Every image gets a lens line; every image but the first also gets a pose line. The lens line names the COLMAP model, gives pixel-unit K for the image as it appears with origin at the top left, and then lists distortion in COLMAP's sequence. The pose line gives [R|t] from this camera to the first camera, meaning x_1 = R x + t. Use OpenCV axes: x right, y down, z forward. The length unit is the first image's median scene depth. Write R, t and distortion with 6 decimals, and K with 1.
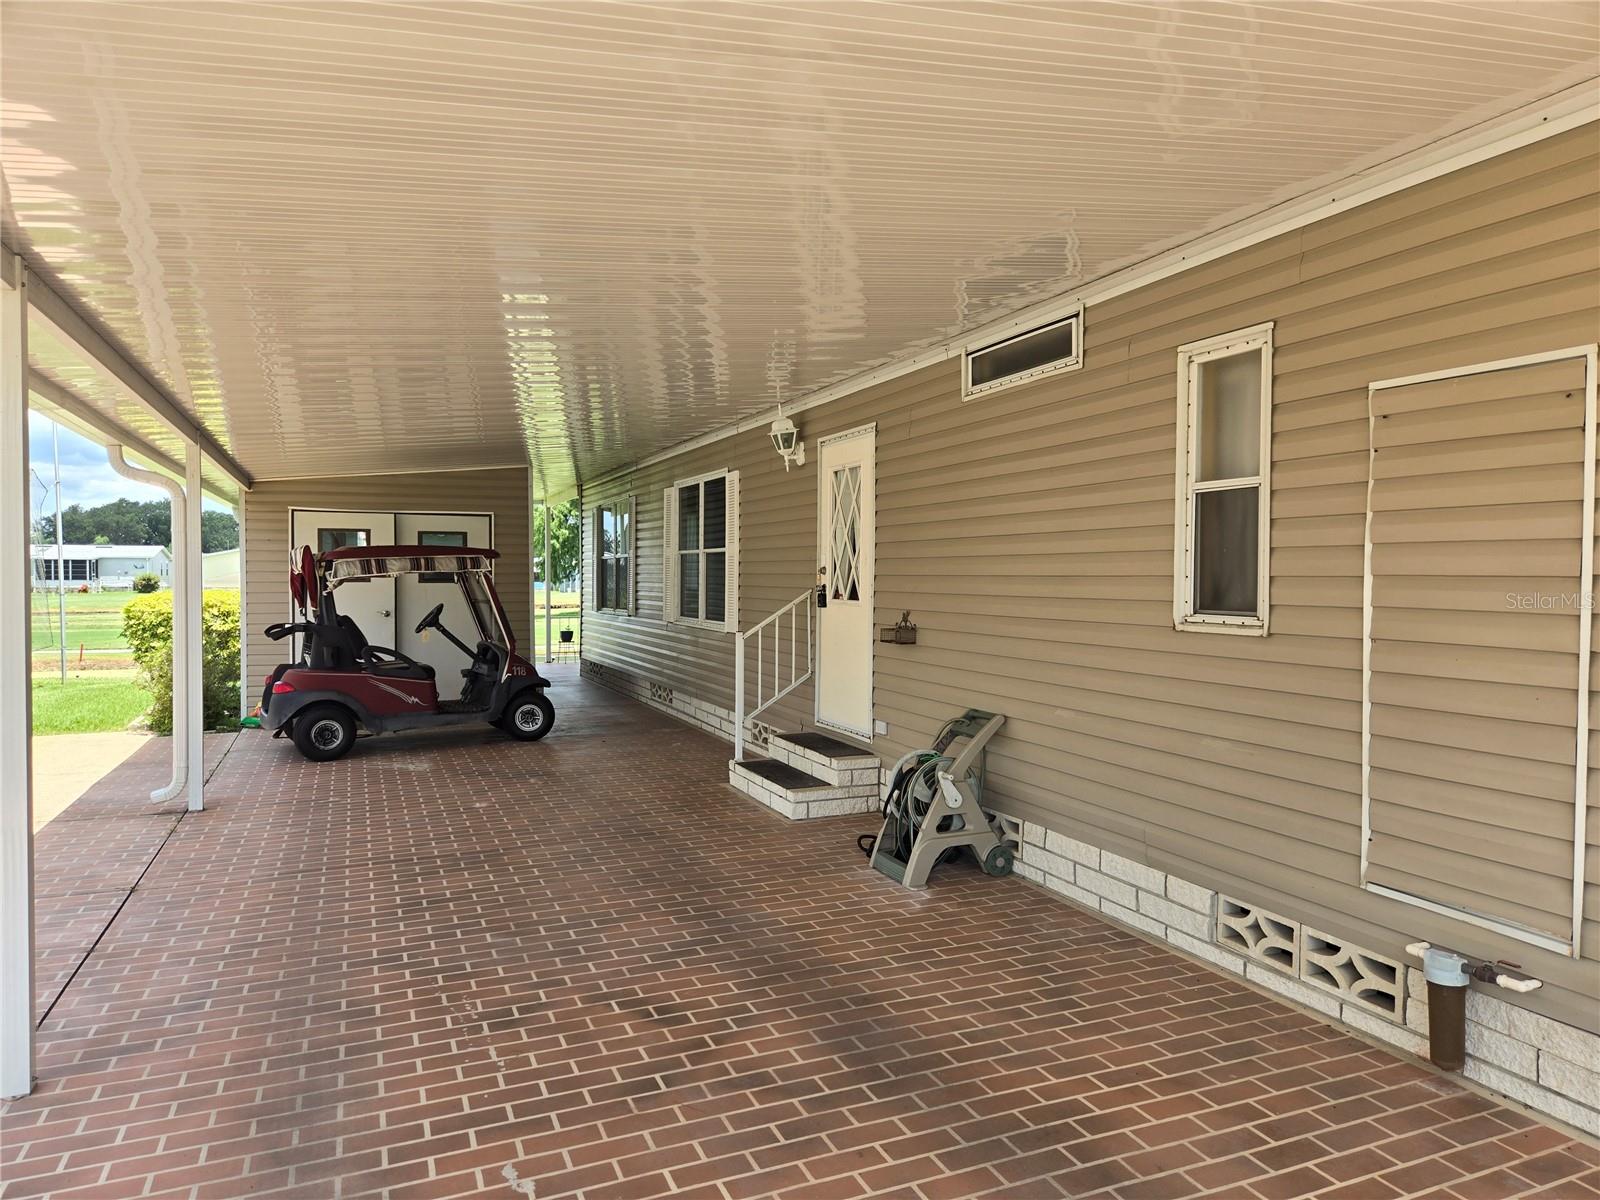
lens RADIAL K [[1061.1, 0, 800.0], [0, 1061.1, 600.0], [0, 0, 1]] dist [0.084064, -0.073853]
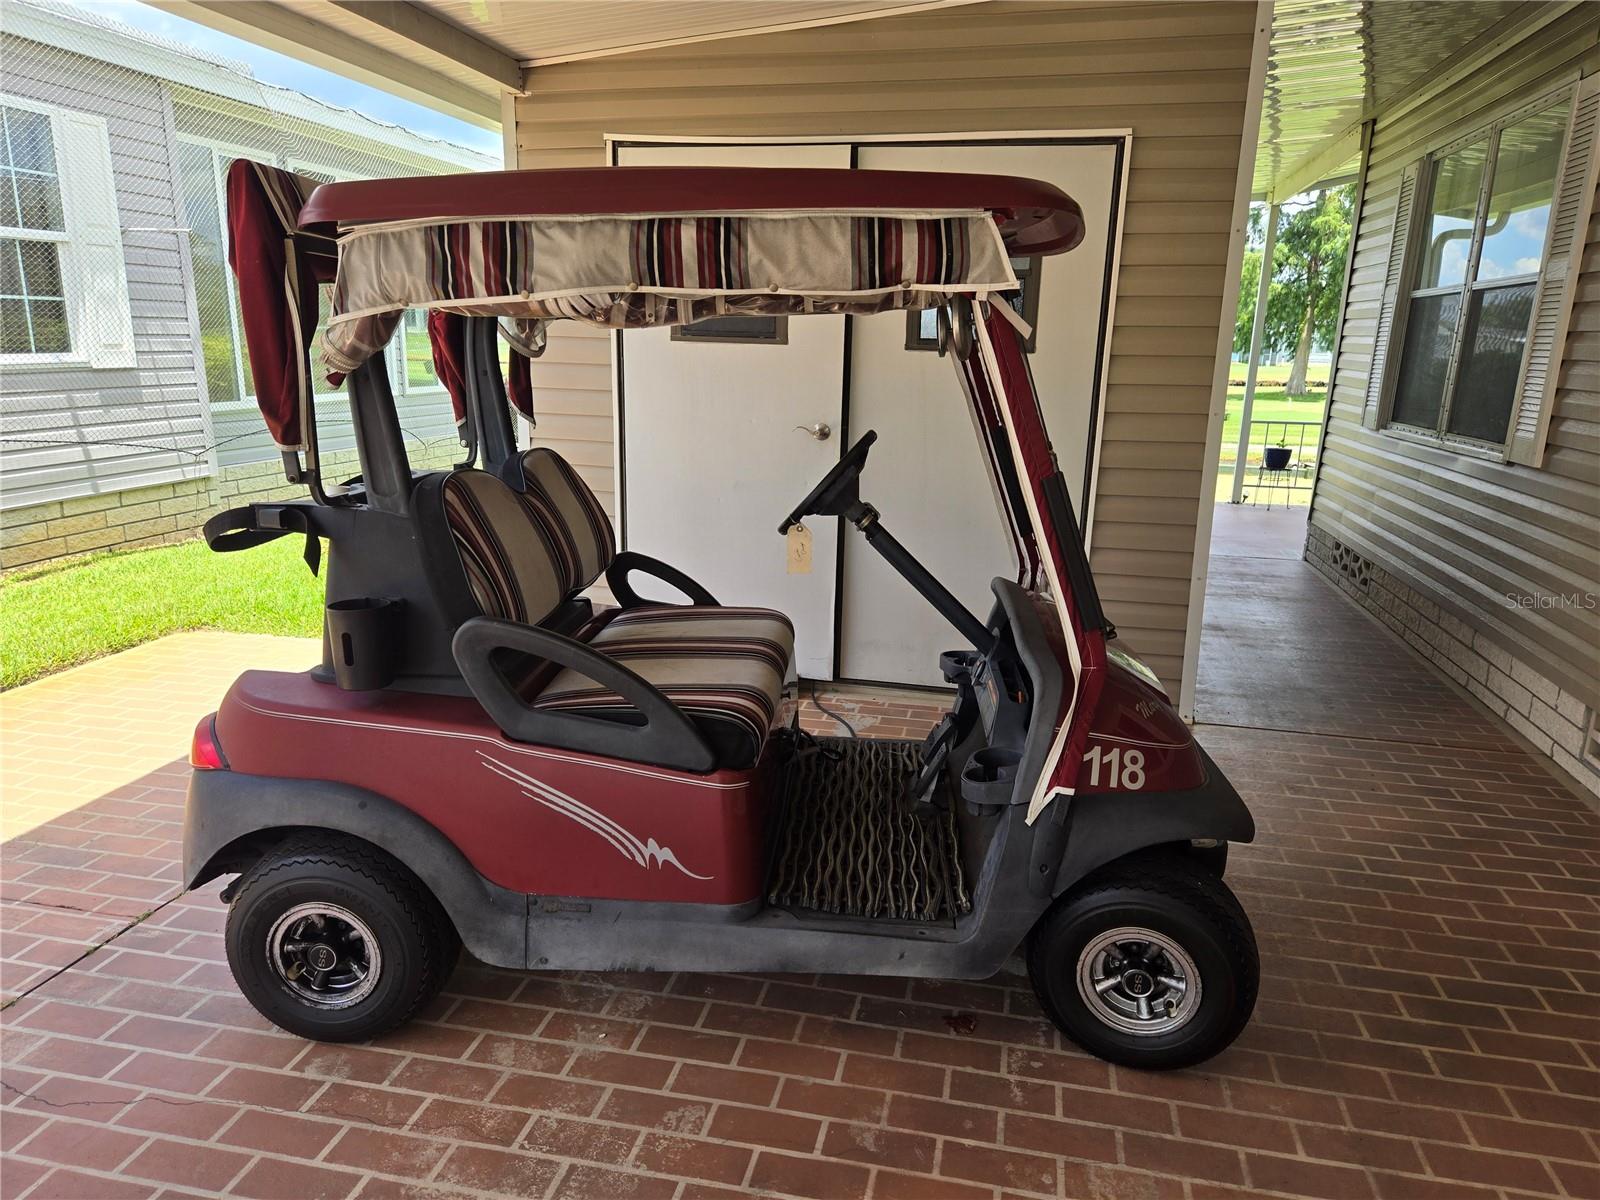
lens RADIAL K [[1061.1, 0, 800.0], [0, 1061.1, 600.0], [0, 0, 1]] dist [0.084064, -0.073853]
pose [[0.818563, 0.152186, -0.553890, -0.141755], [-0.033016, 0.975136, 0.219134, -0.010462], [0.573467, -0.161088, 0.803235, 0.563308]]
